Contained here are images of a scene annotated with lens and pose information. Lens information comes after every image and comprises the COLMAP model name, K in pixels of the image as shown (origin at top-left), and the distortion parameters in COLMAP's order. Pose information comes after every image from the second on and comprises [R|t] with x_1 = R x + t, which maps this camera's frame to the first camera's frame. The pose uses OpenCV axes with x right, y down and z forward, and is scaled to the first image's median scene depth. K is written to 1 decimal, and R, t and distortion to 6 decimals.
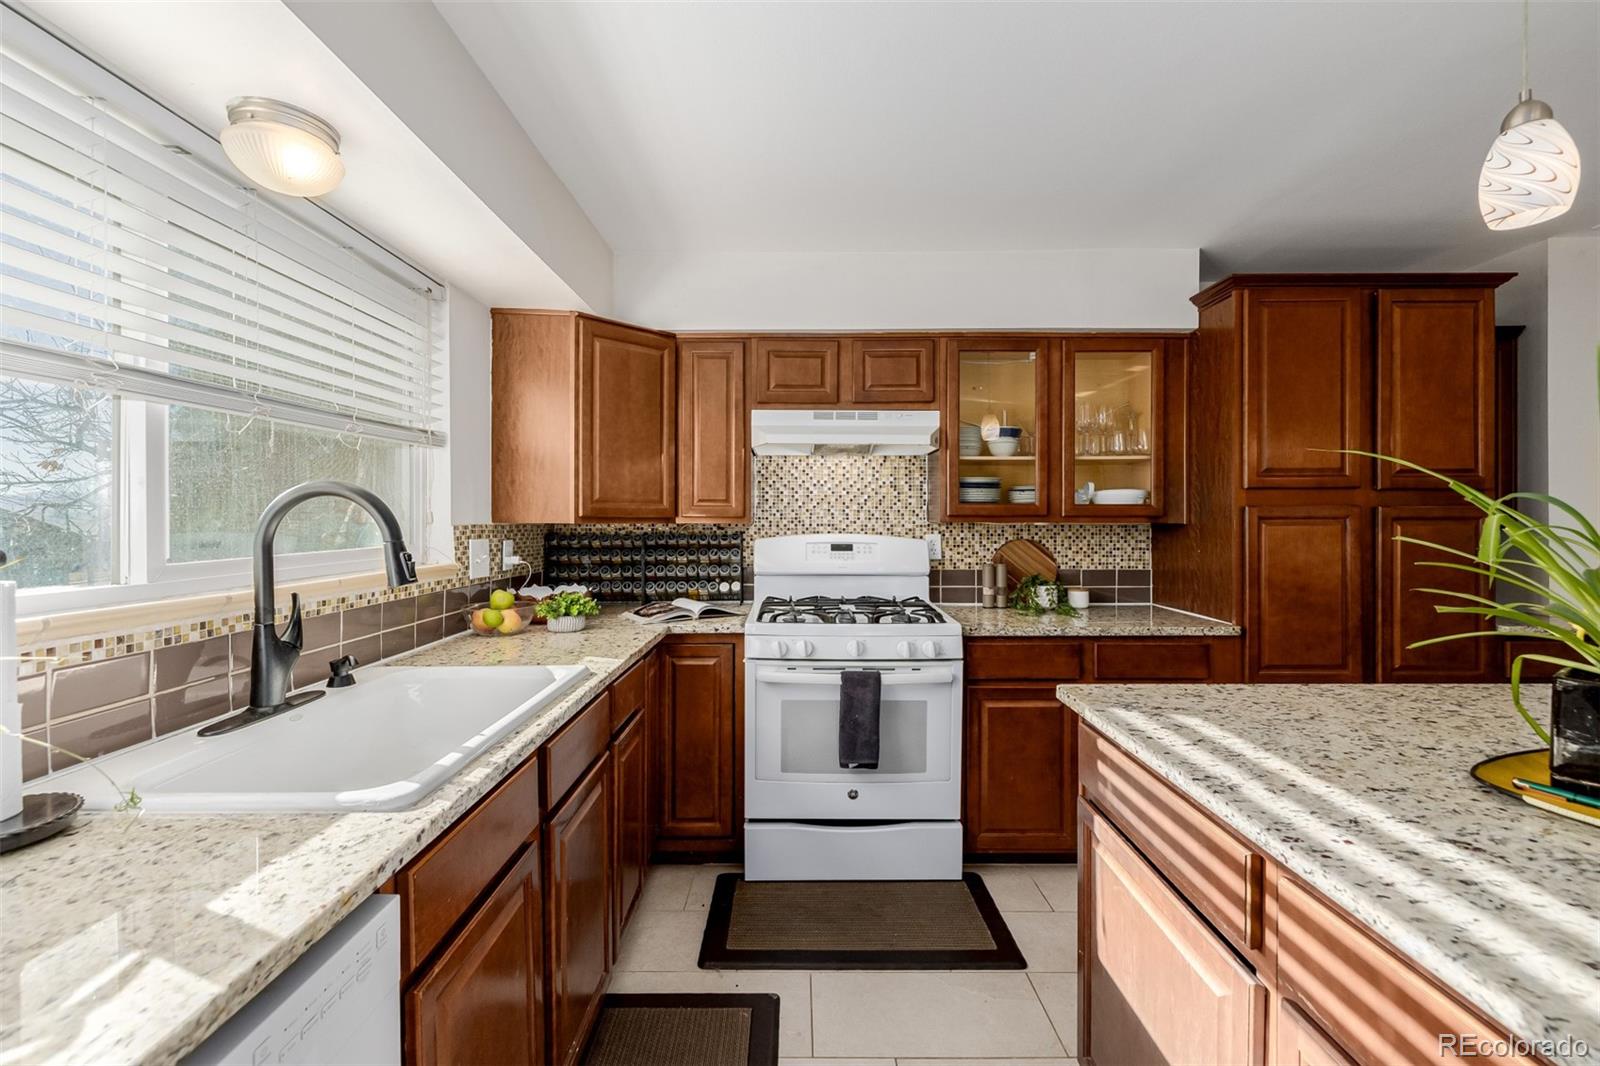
lens RADIAL K [[676.2, 0, 797.5], [0, 676.2, 522.7], [0, 0, 1]] dist [-0.000041, 0.000111]
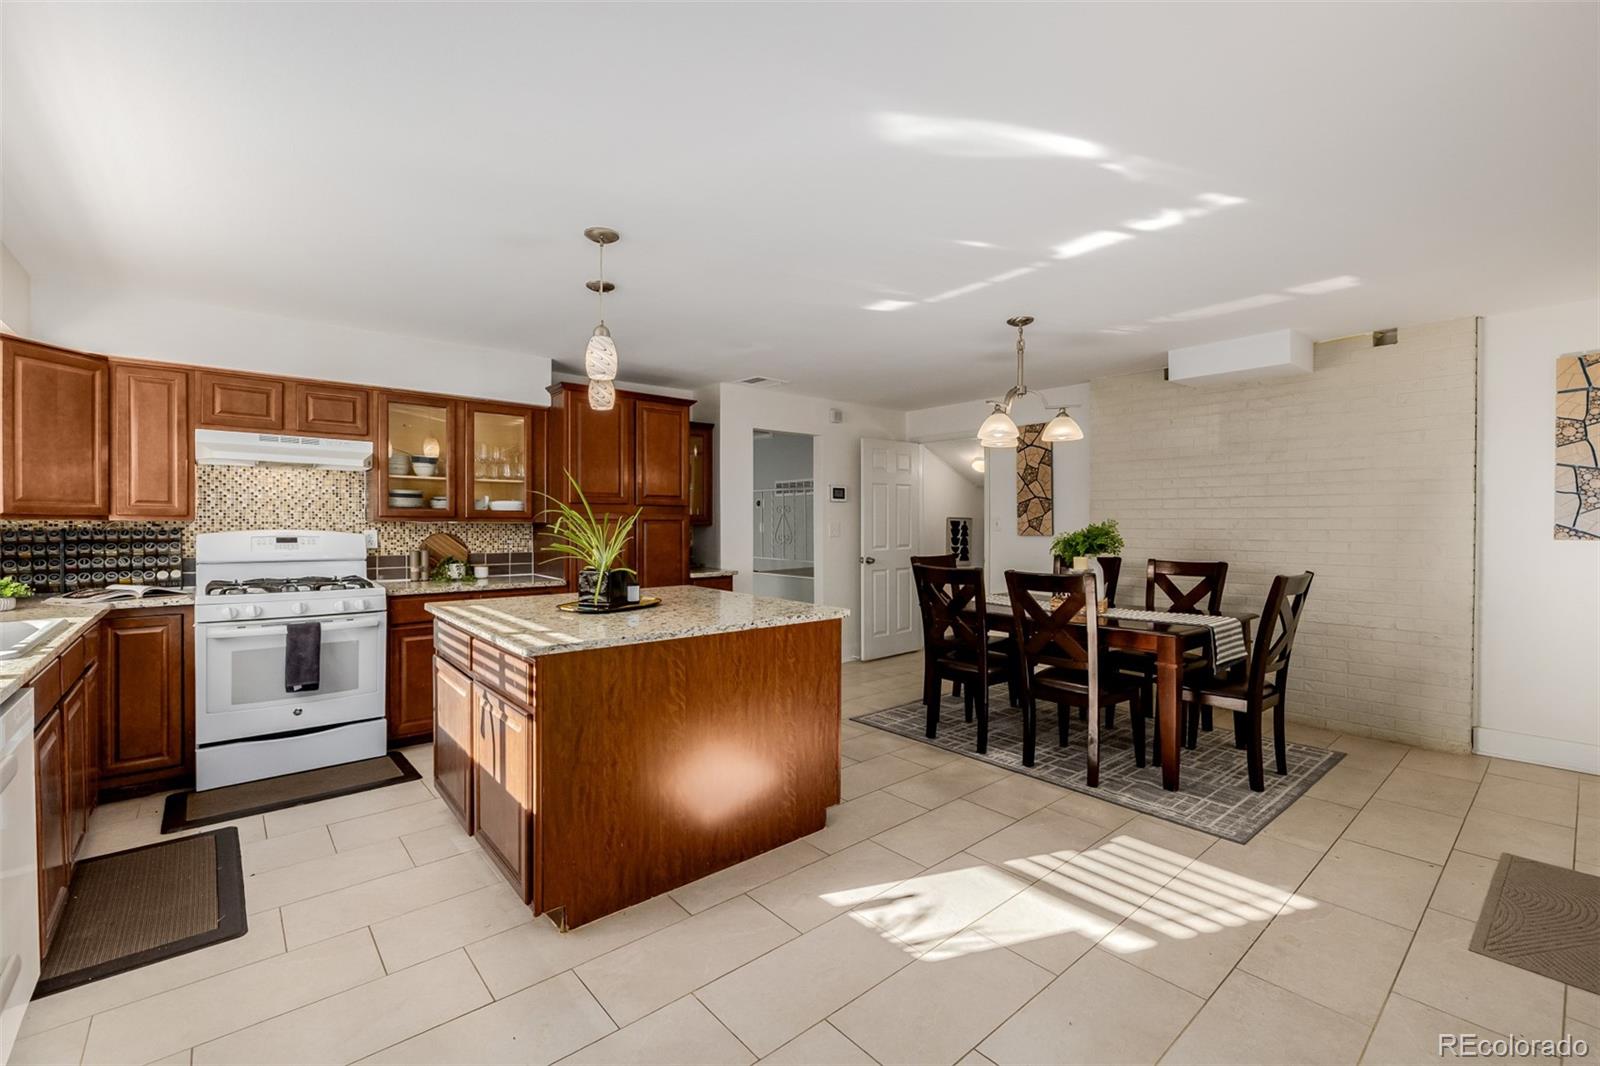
lens RADIAL K [[677.2, 0, 794.7], [0, 677.2, 531.1], [0, 0, 1]] dist [-0.001270, 0.000303]
pose [[0.758691, -0.003527, 0.651441, -0.045227], [-0.001931, 0.999969, 0.007664, 0.008567], [-0.651448, -0.007072, 0.758660, -0.679468]]
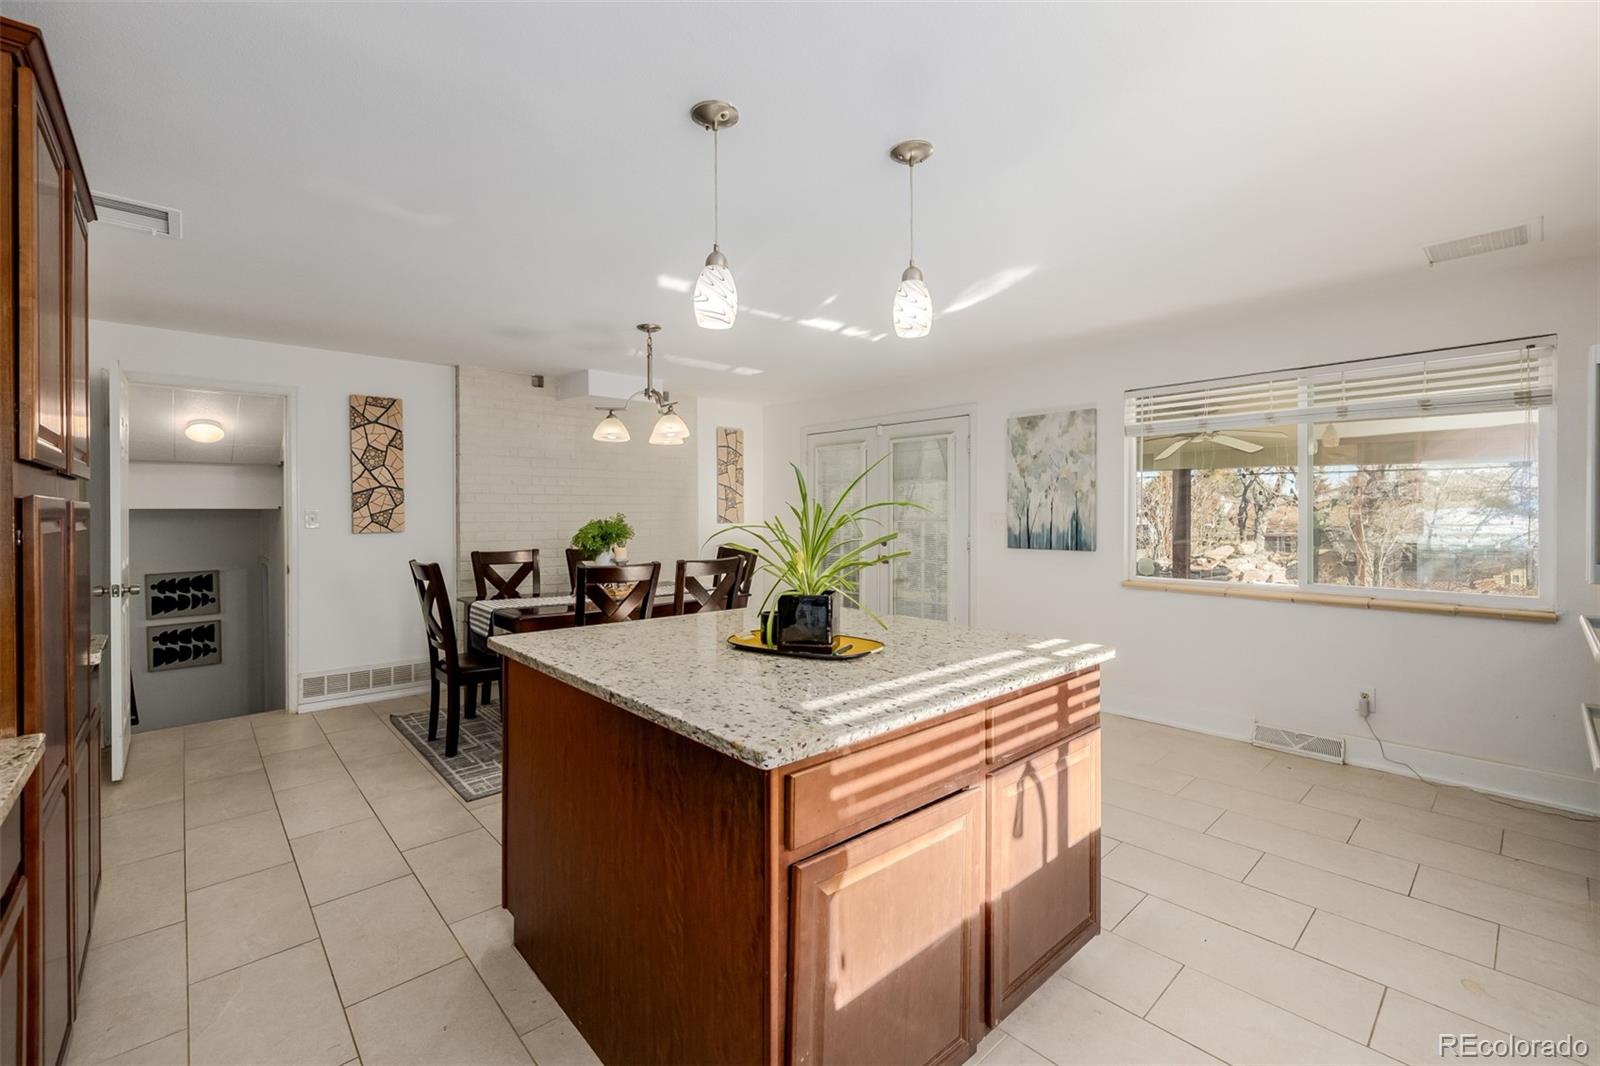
lens RADIAL K [[680.8, 0, 748.6], [0, 680.8, 515.5], [0, 0, 1]] dist [-0.001706, -0.000377]
pose [[-0.645836, 0.003408, 0.763469, -0.043483], [0.009899, 0.999943, 0.003910, -0.004610], [-0.763412, 0.010083, -0.645833, 0.848879]]
